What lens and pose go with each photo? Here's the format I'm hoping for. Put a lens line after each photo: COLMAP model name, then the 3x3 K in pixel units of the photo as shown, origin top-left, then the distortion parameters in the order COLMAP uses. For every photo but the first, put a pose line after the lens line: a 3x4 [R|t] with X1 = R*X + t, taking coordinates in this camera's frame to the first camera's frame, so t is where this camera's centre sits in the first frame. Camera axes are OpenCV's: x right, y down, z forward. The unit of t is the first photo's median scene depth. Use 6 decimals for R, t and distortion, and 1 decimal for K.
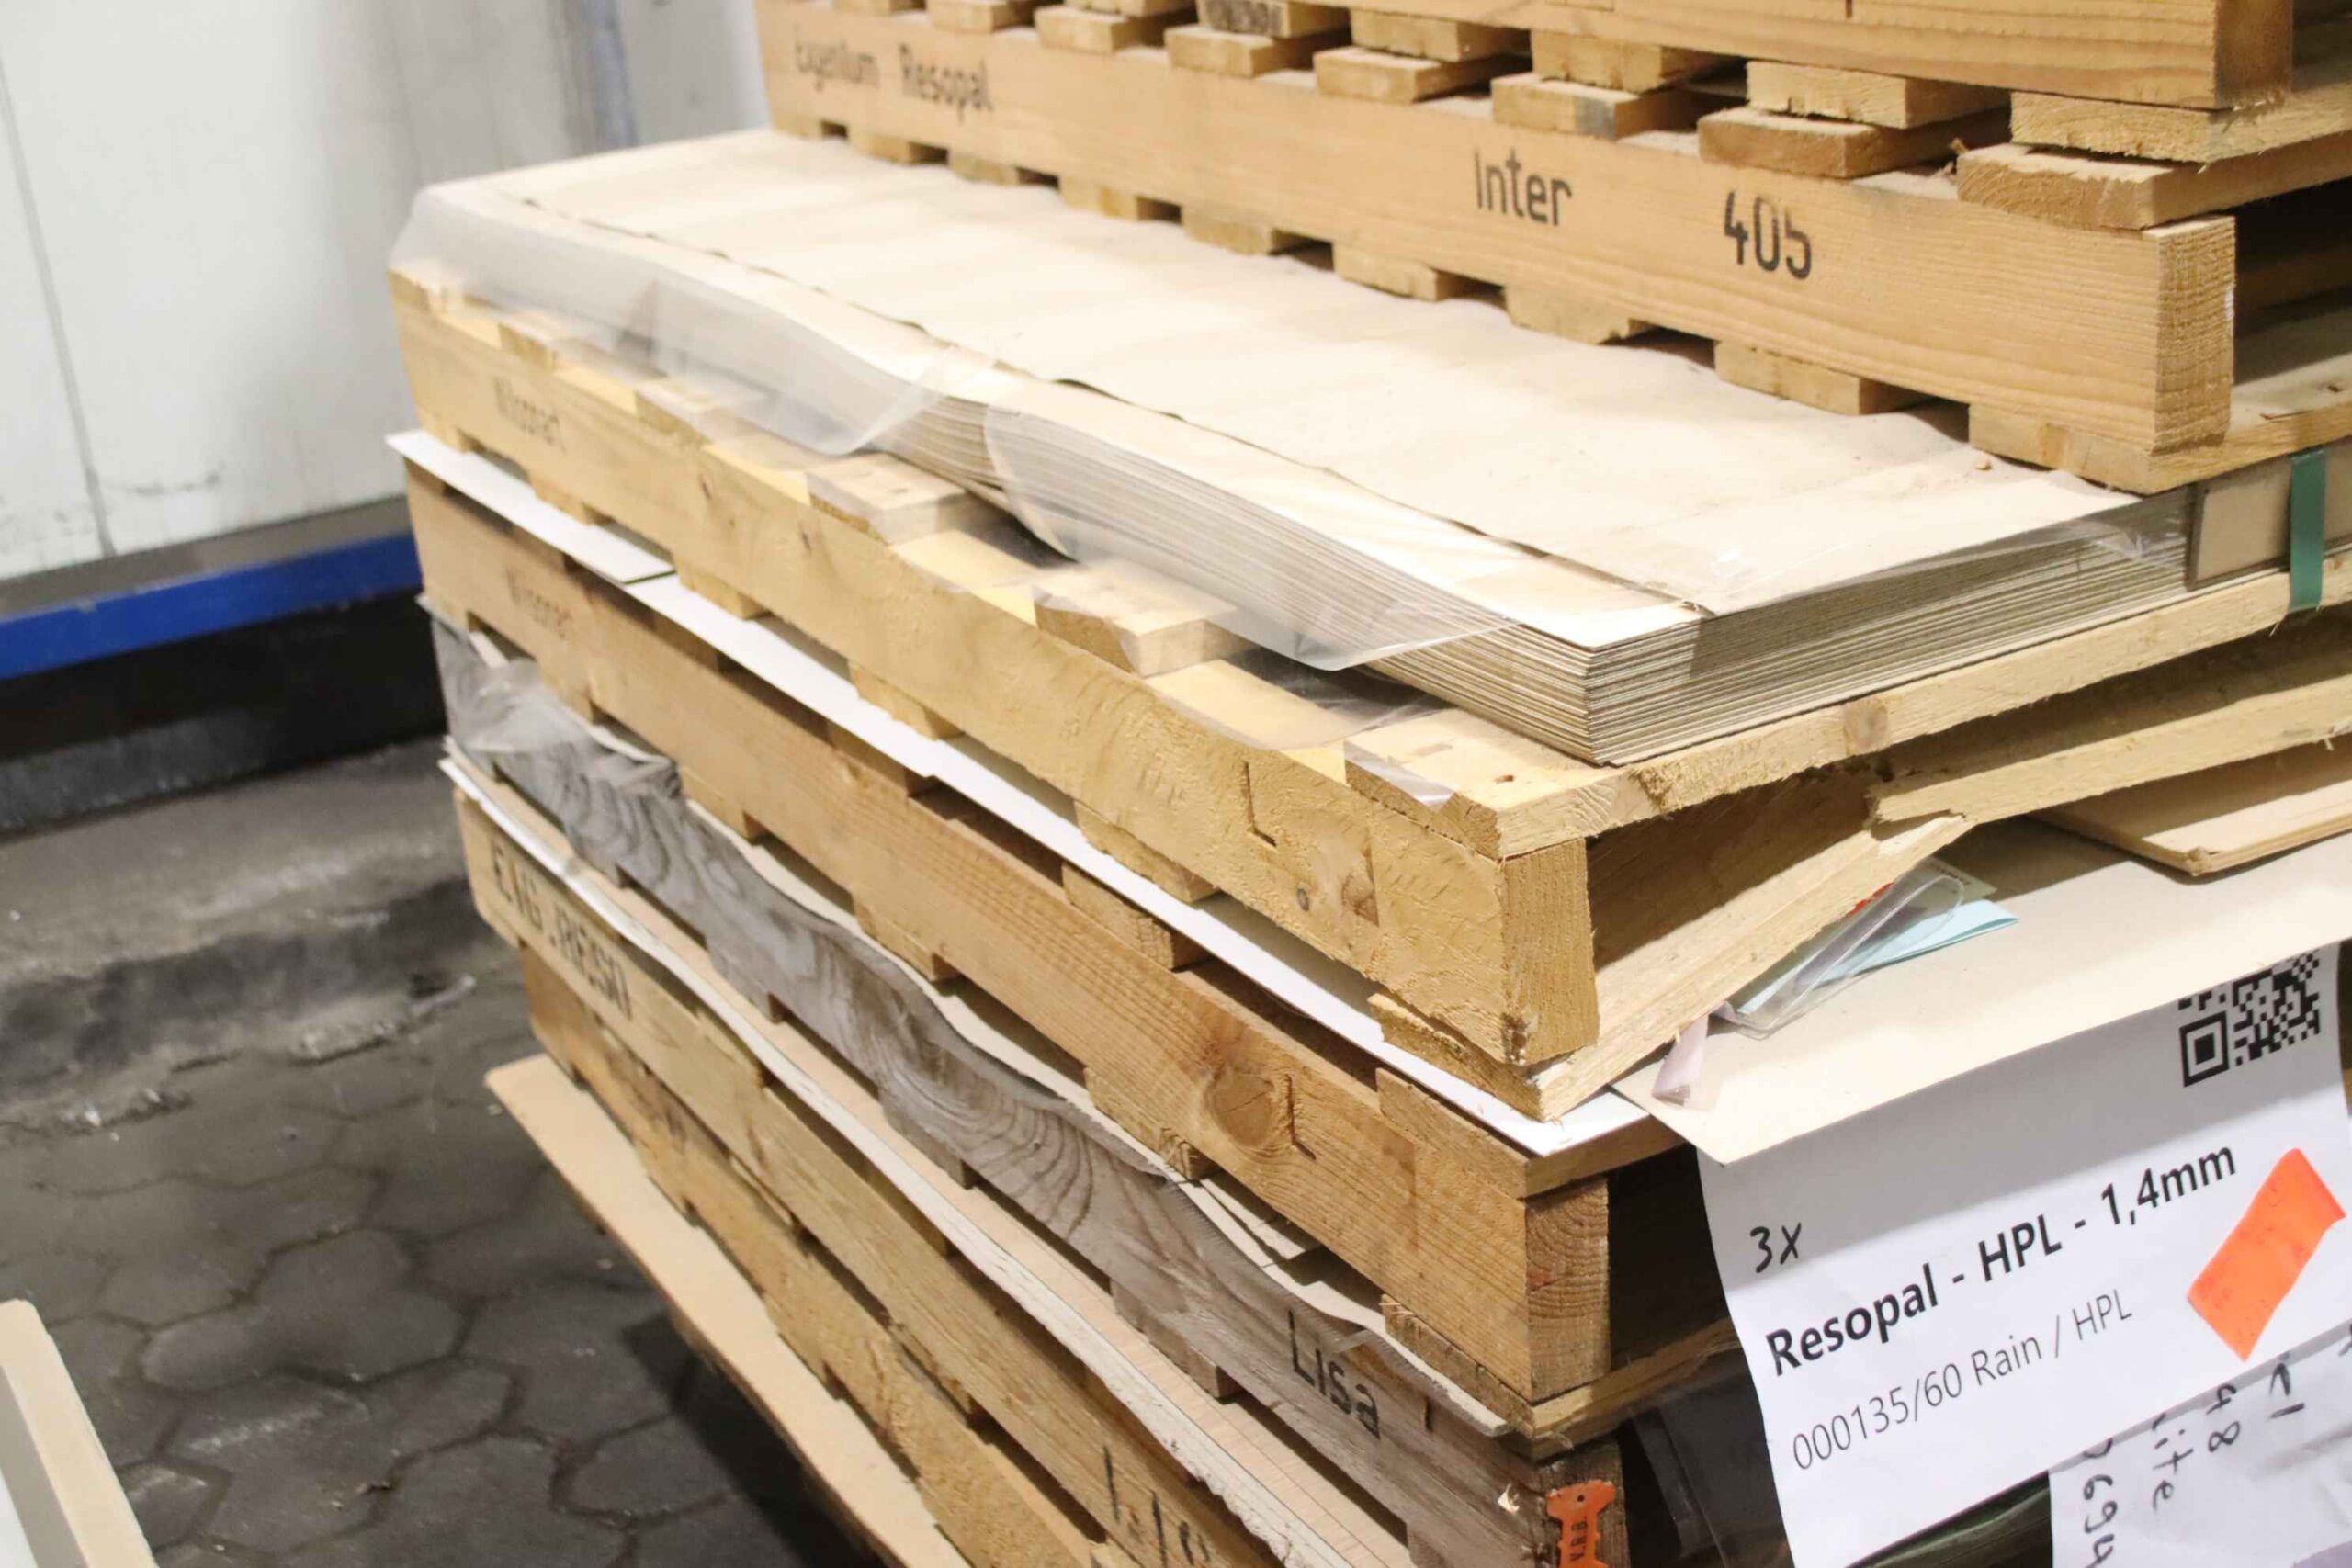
lens RADIAL K [[3379.2, 0, 1176.0], [0, 3379.2, 784.0], [0, 0, 1]] dist [0.031259, 0.071889]
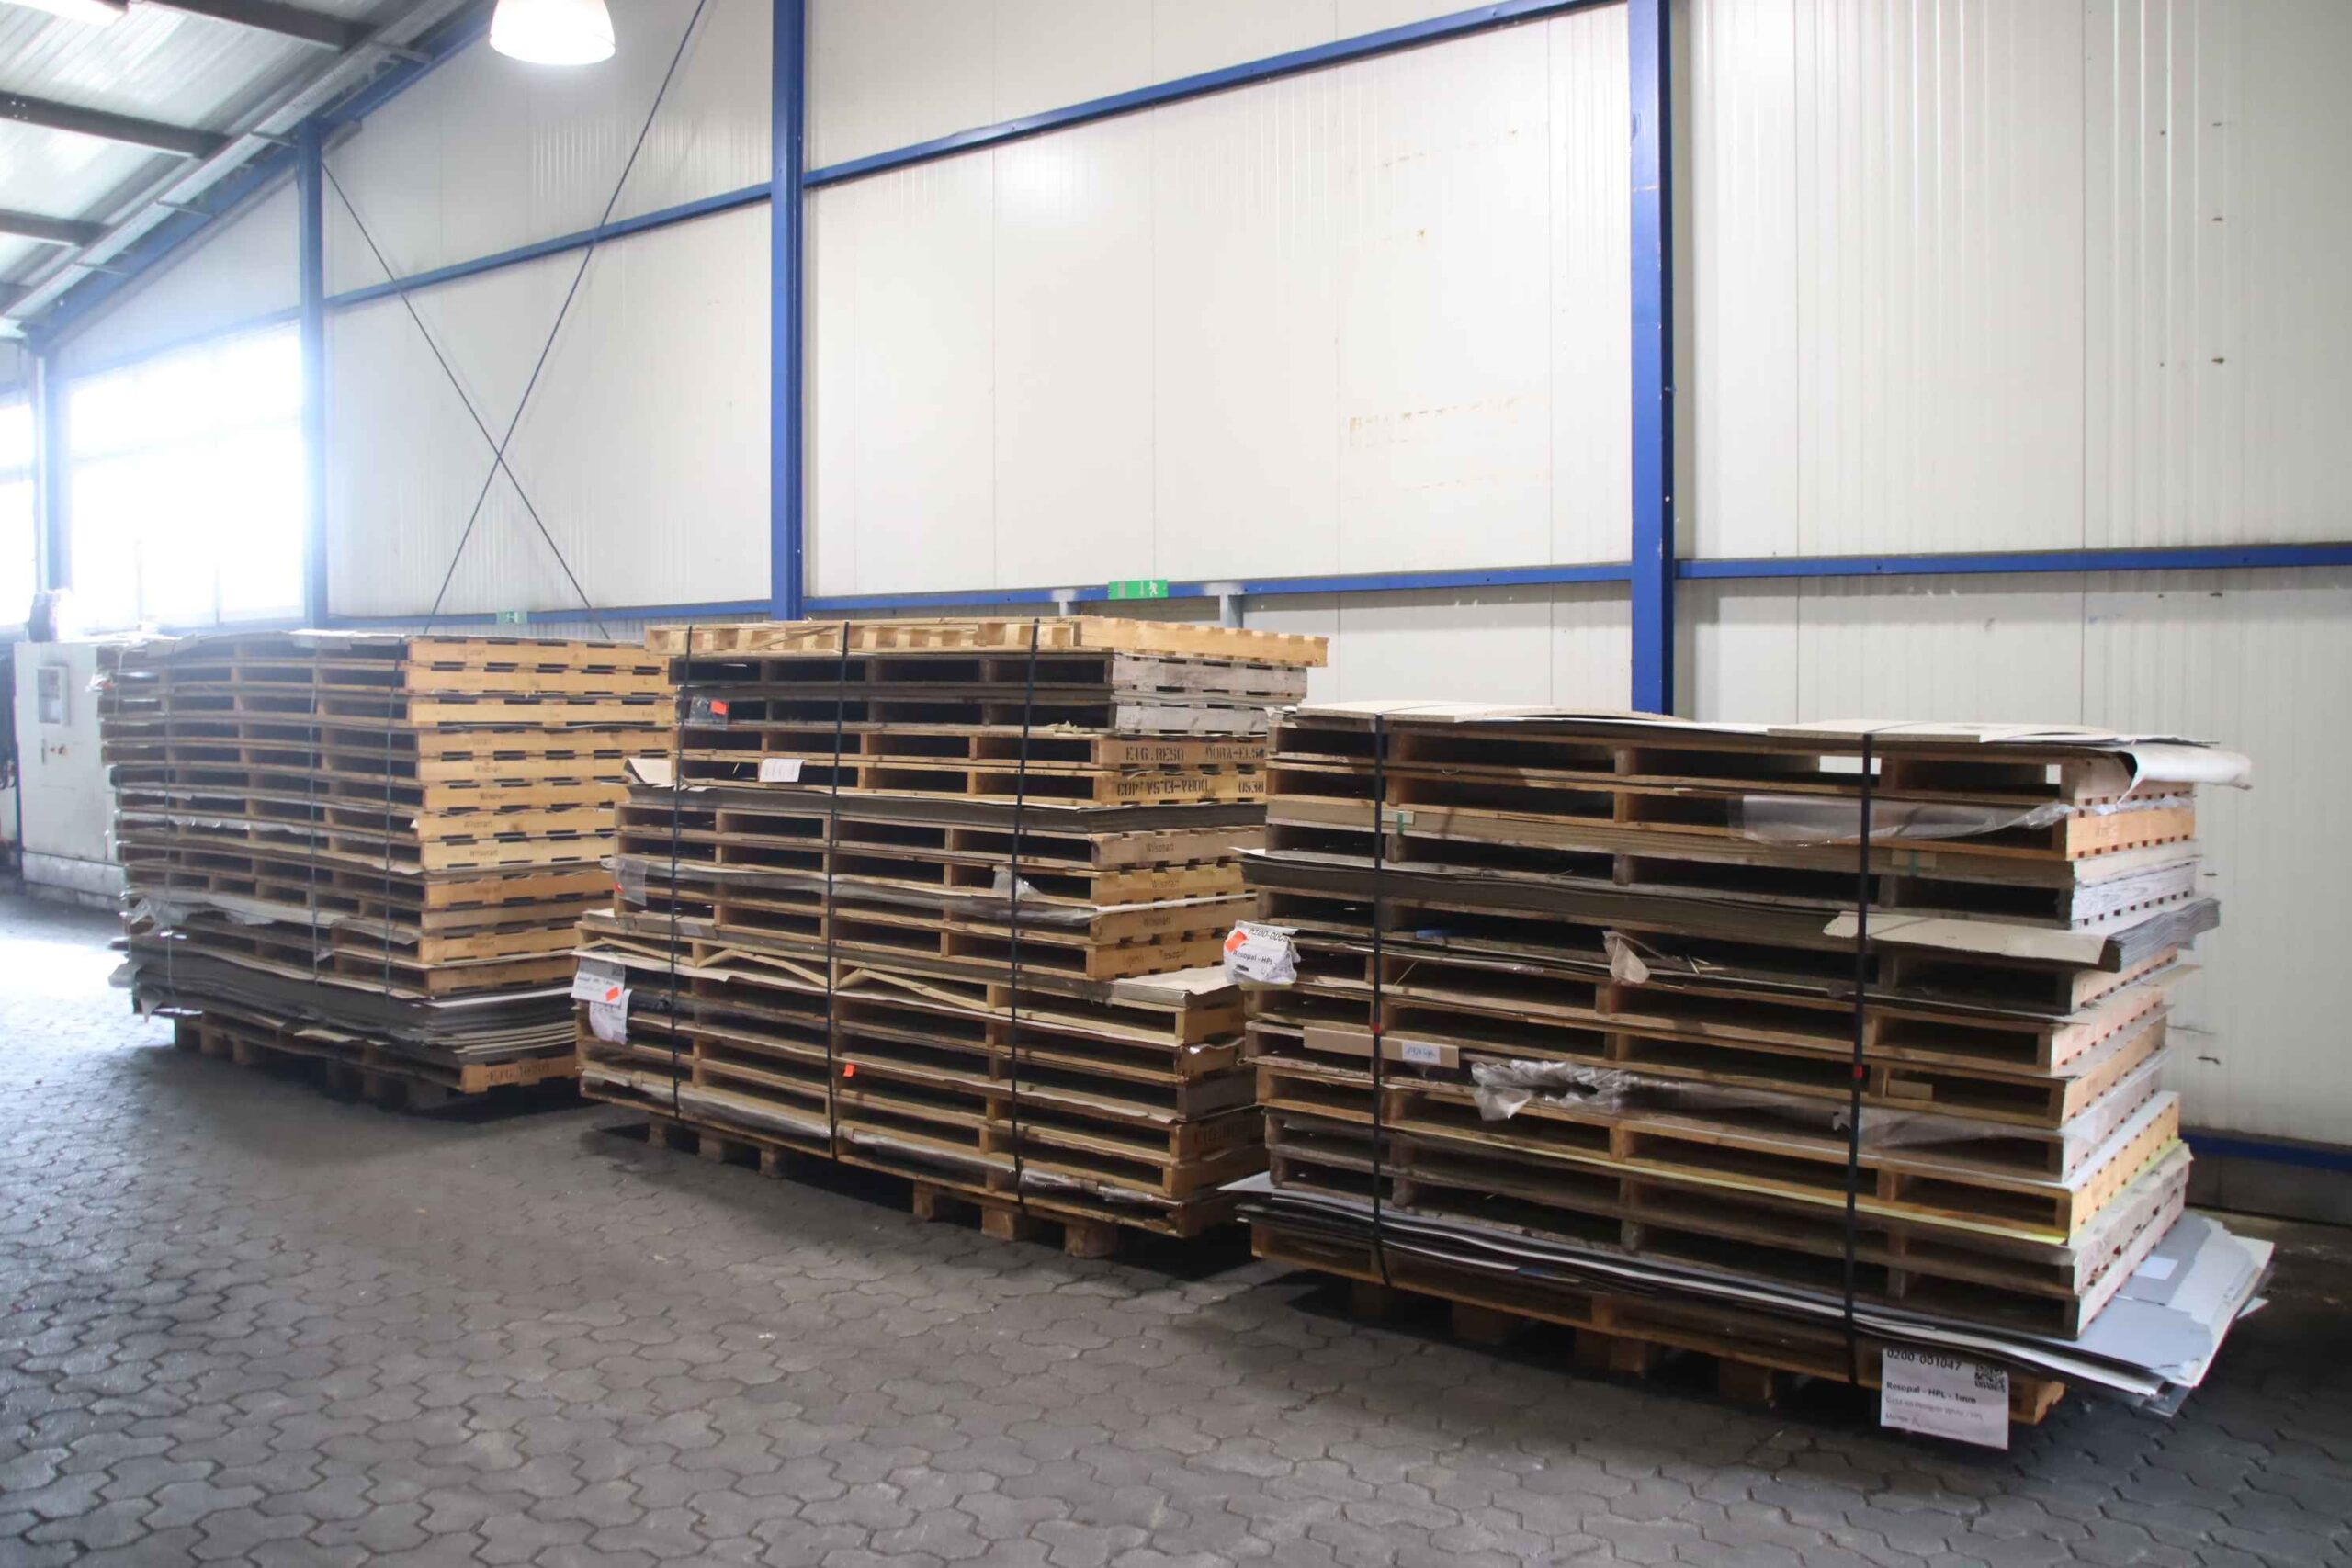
lens RADIAL K [[1979.1, 0, 1176.0], [0, 1979.1, 784.0], [0, 0, 1]] dist [-0.179739, 0.177055]
pose [[0.382078, 0.137576, -0.913832, 6.519814], [-0.369209, 0.929234, -0.014473, -1.036769], [0.847172, 0.342925, 0.405834, -0.177707]]
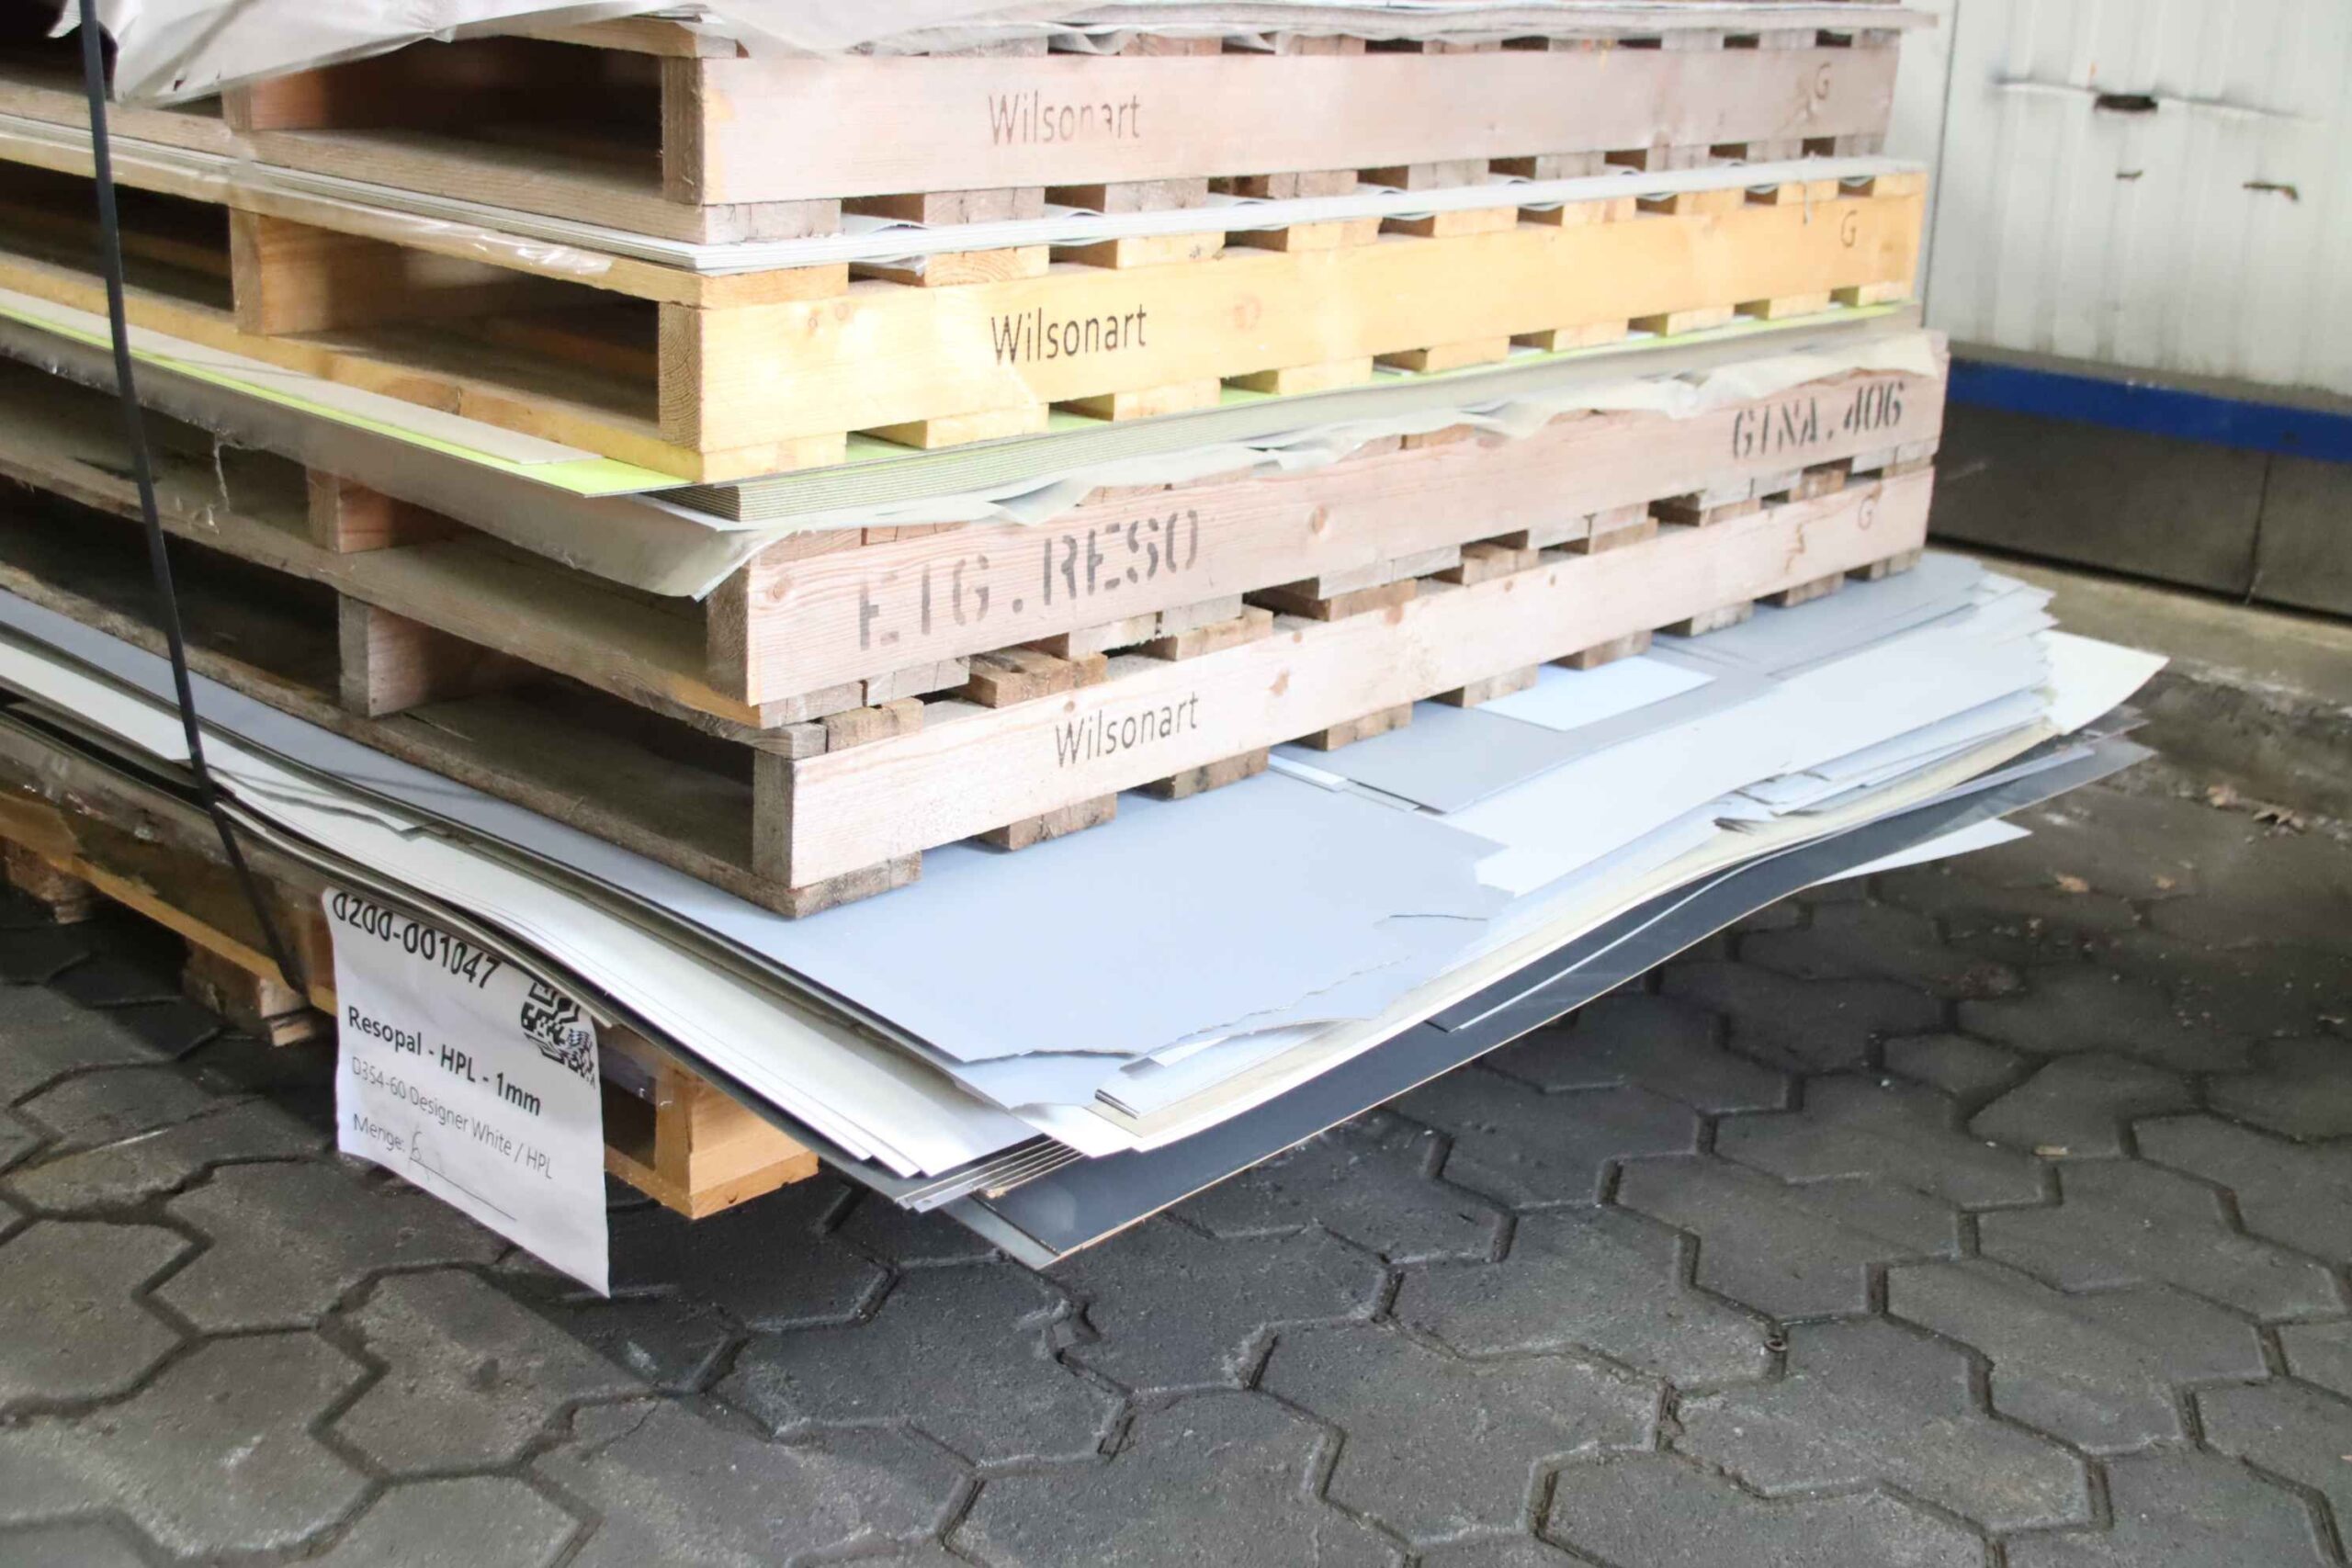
lens RADIAL K [[2715.9, 0, 1176.0], [0, 2715.9, 784.0], [0, 0, 1]] dist [-0.067656, 0.175552]
pose [[0.319154, 0.391066, -0.863254, 5.183003], [-0.400809, 0.881115, 0.250974, -1.168991], [0.858774, 0.265900, 0.437954, 2.571055]]
